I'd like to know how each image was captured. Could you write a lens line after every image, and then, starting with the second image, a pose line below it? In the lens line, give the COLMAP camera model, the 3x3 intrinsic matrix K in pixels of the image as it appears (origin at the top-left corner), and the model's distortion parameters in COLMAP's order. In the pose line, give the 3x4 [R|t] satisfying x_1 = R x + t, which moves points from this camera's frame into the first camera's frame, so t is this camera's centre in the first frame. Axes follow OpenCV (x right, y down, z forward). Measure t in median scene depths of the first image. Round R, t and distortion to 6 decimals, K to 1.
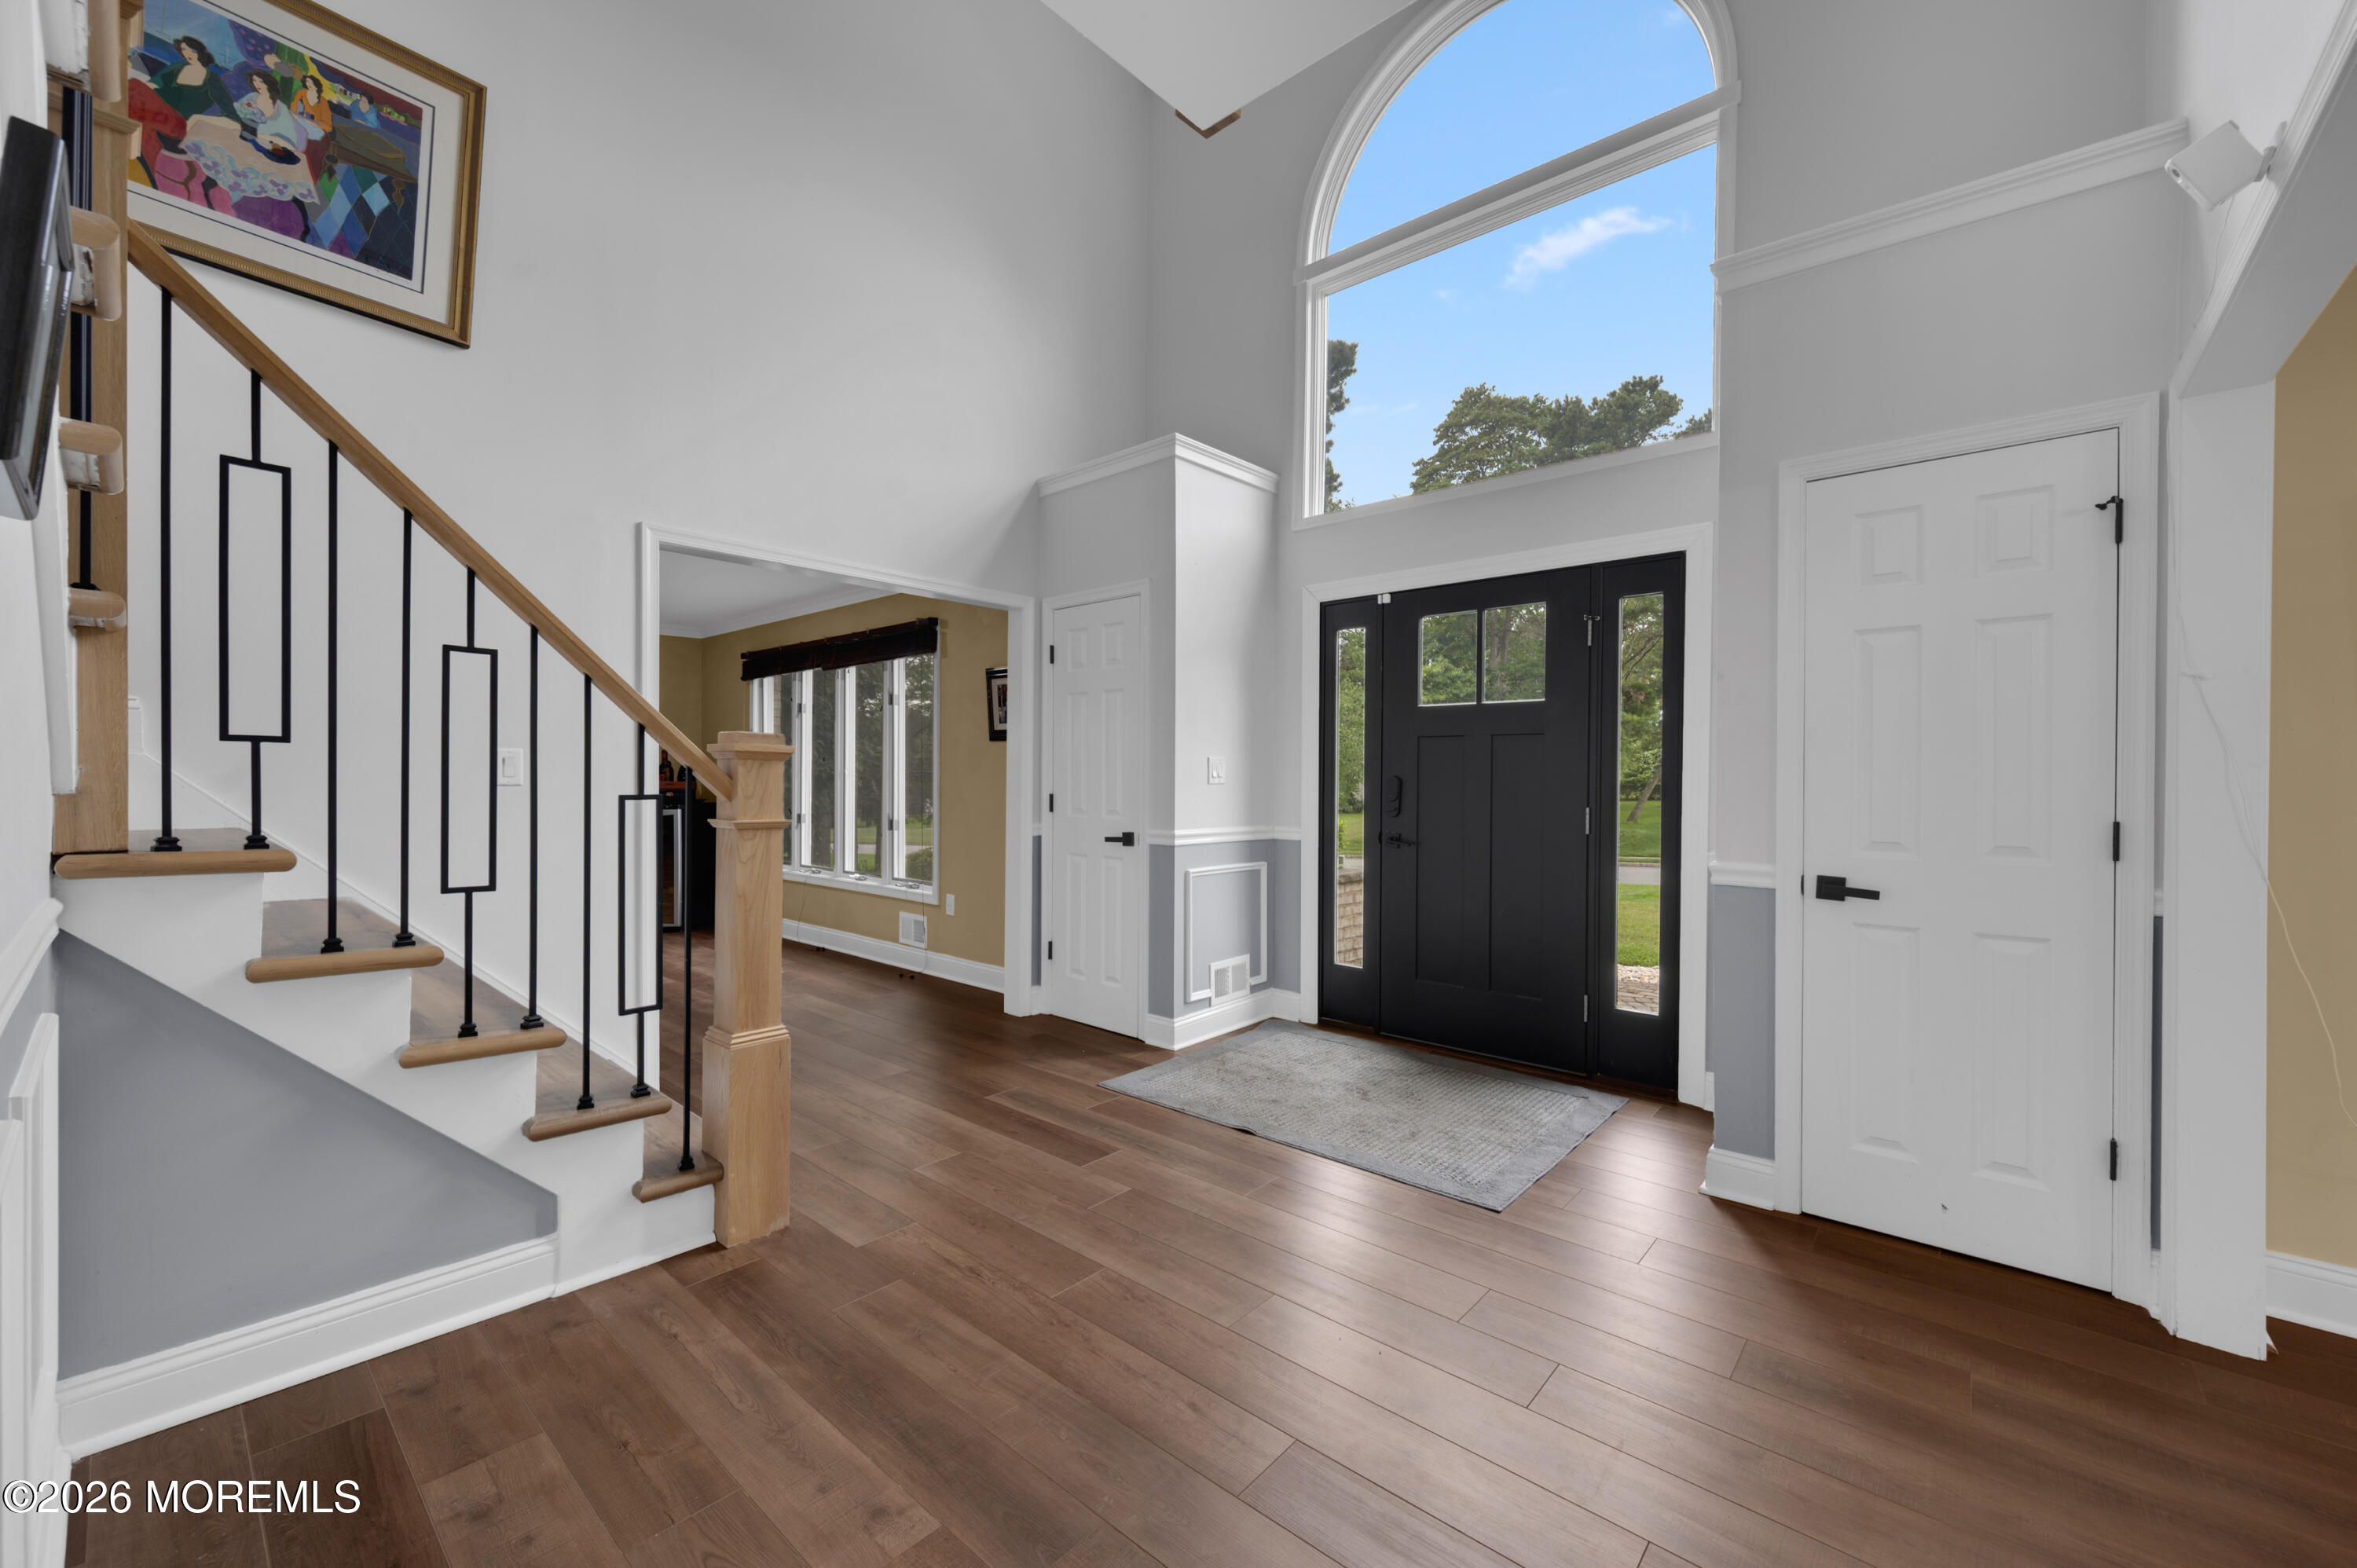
lens RADIAL K [[918.2, 0, 1186.0], [0, 918.2, 784.9], [0, 0, 1]] dist [-0.001794, -0.000078]
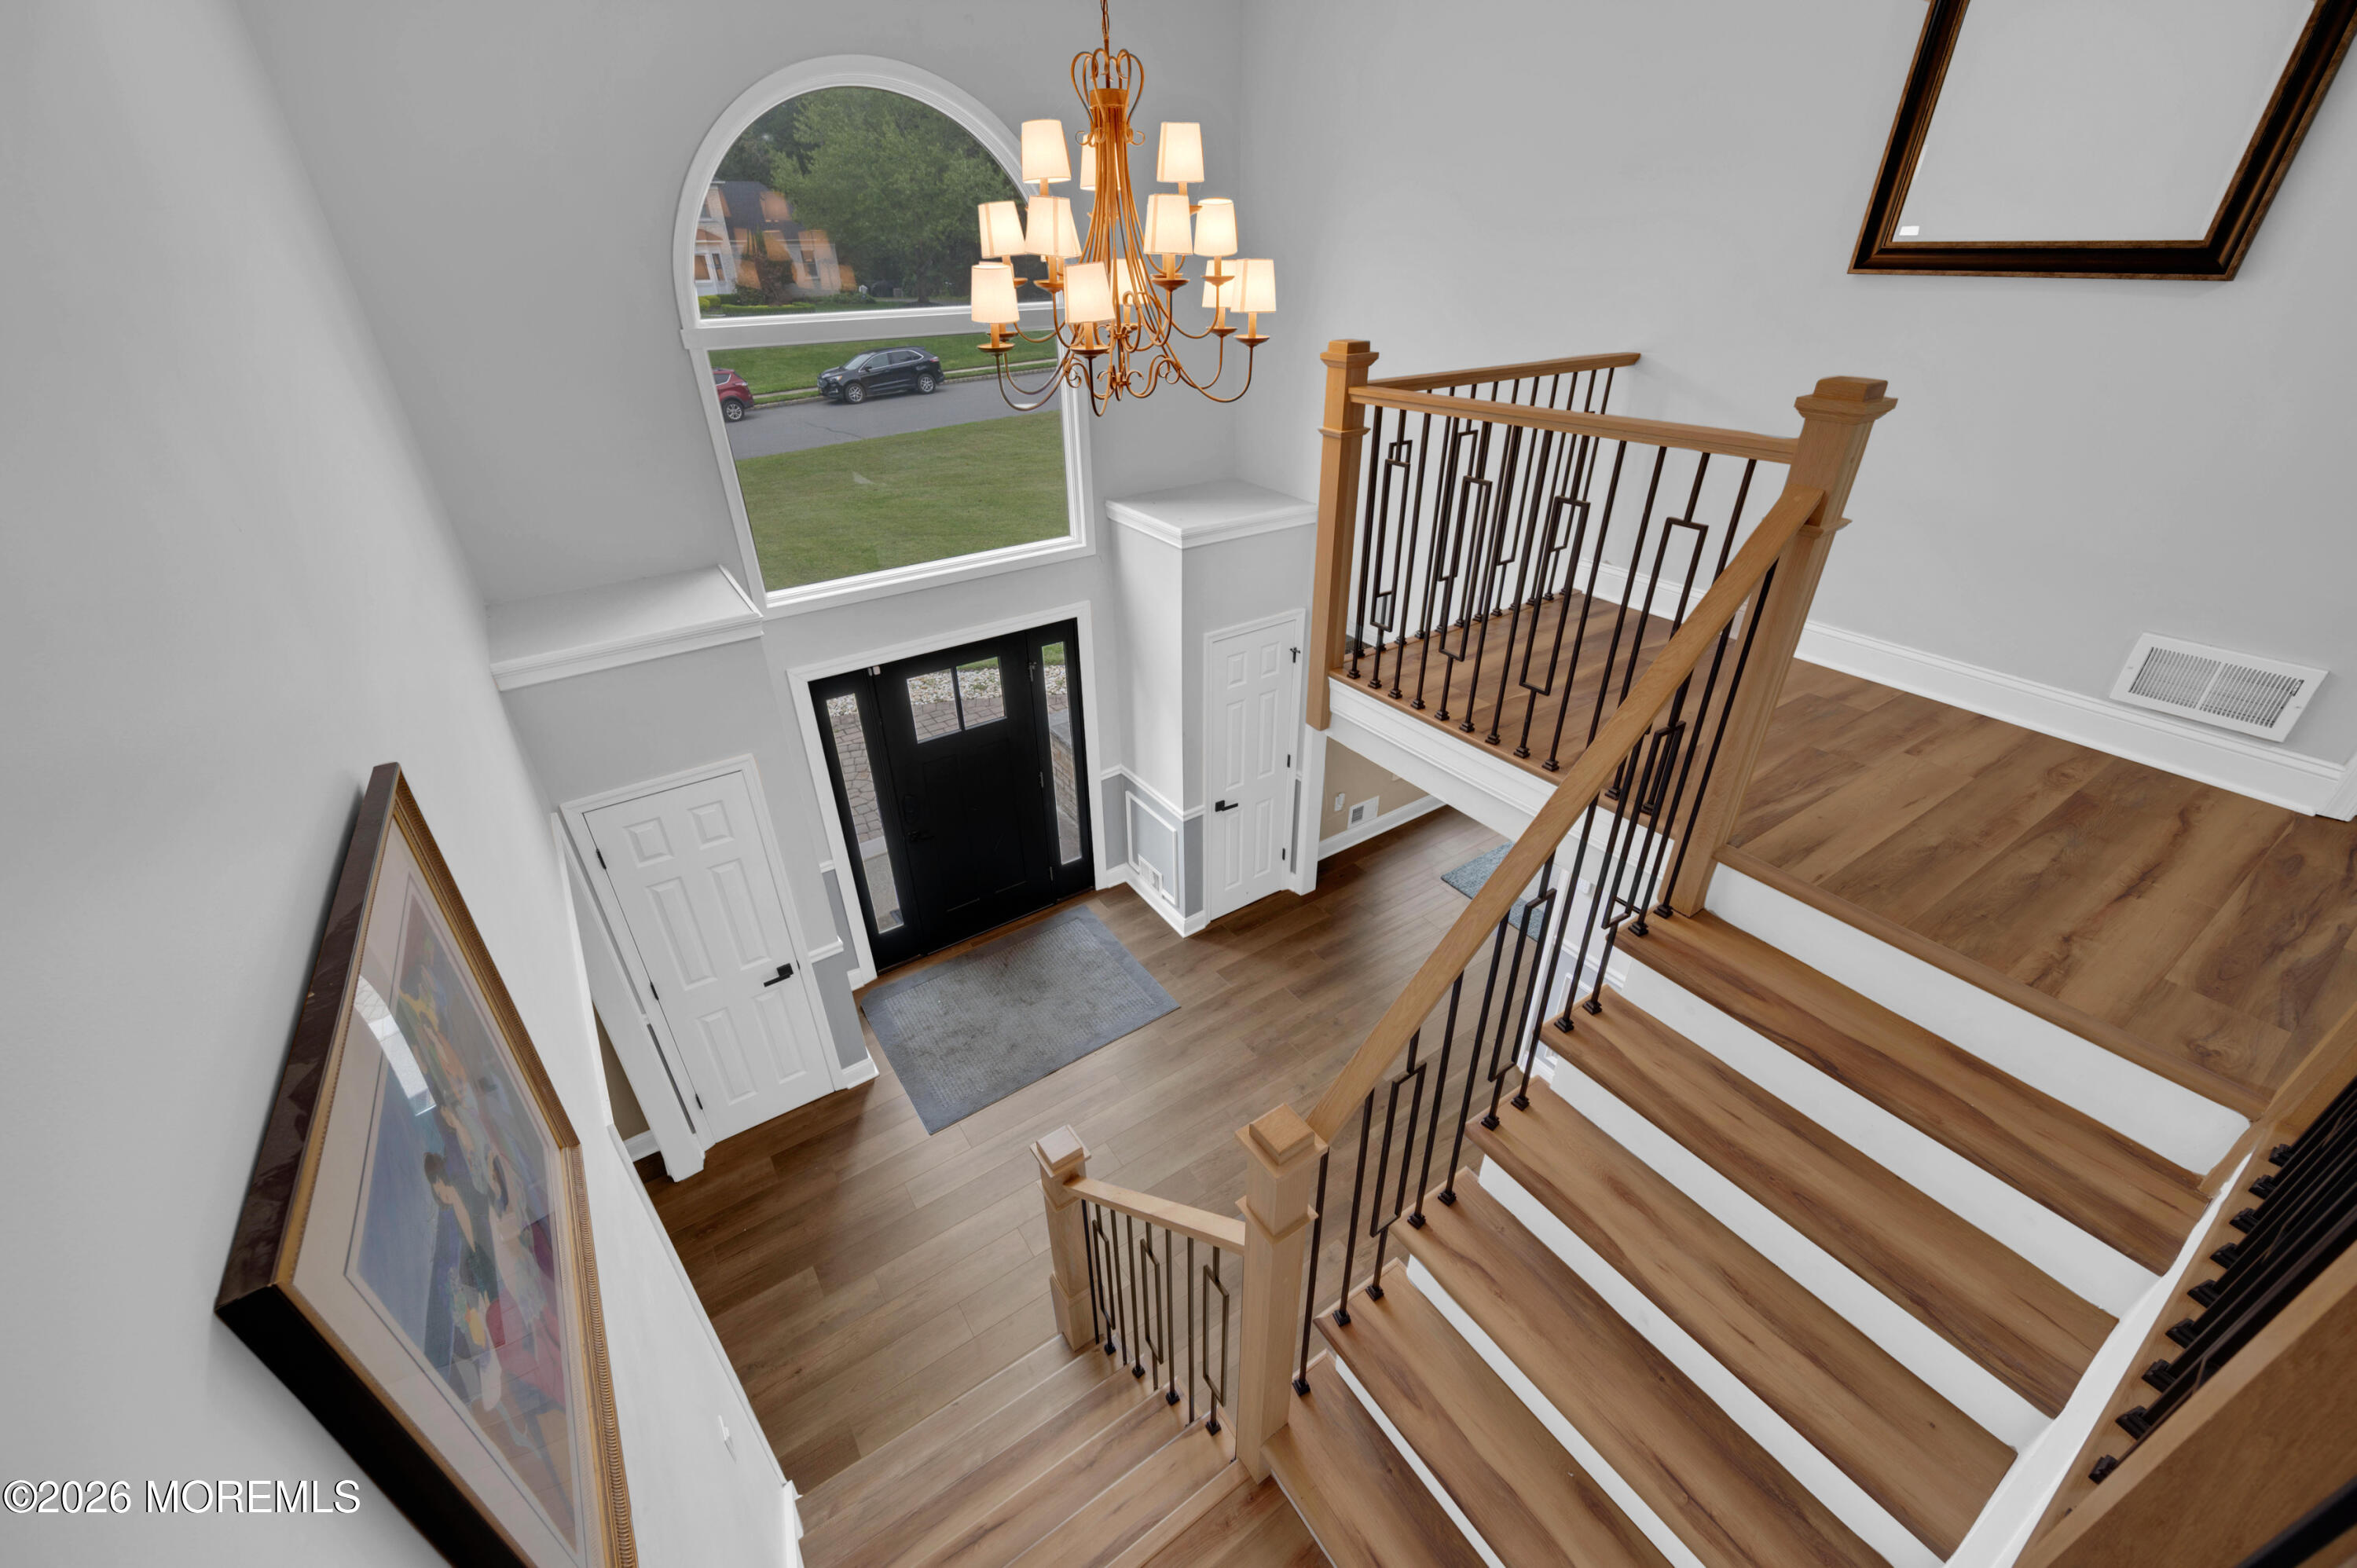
lens RADIAL K [[918.2, 0, 1178.7], [0, 918.2, 789.7], [0, 0, 1]] dist [-0.001794, -0.000078]
pose [[0.259895, -0.503789, 0.823803, -0.782747], [0.019493, 0.855682, 0.517135, -0.725449], [-0.965440, -0.118343, 0.232208, 0.365104]]
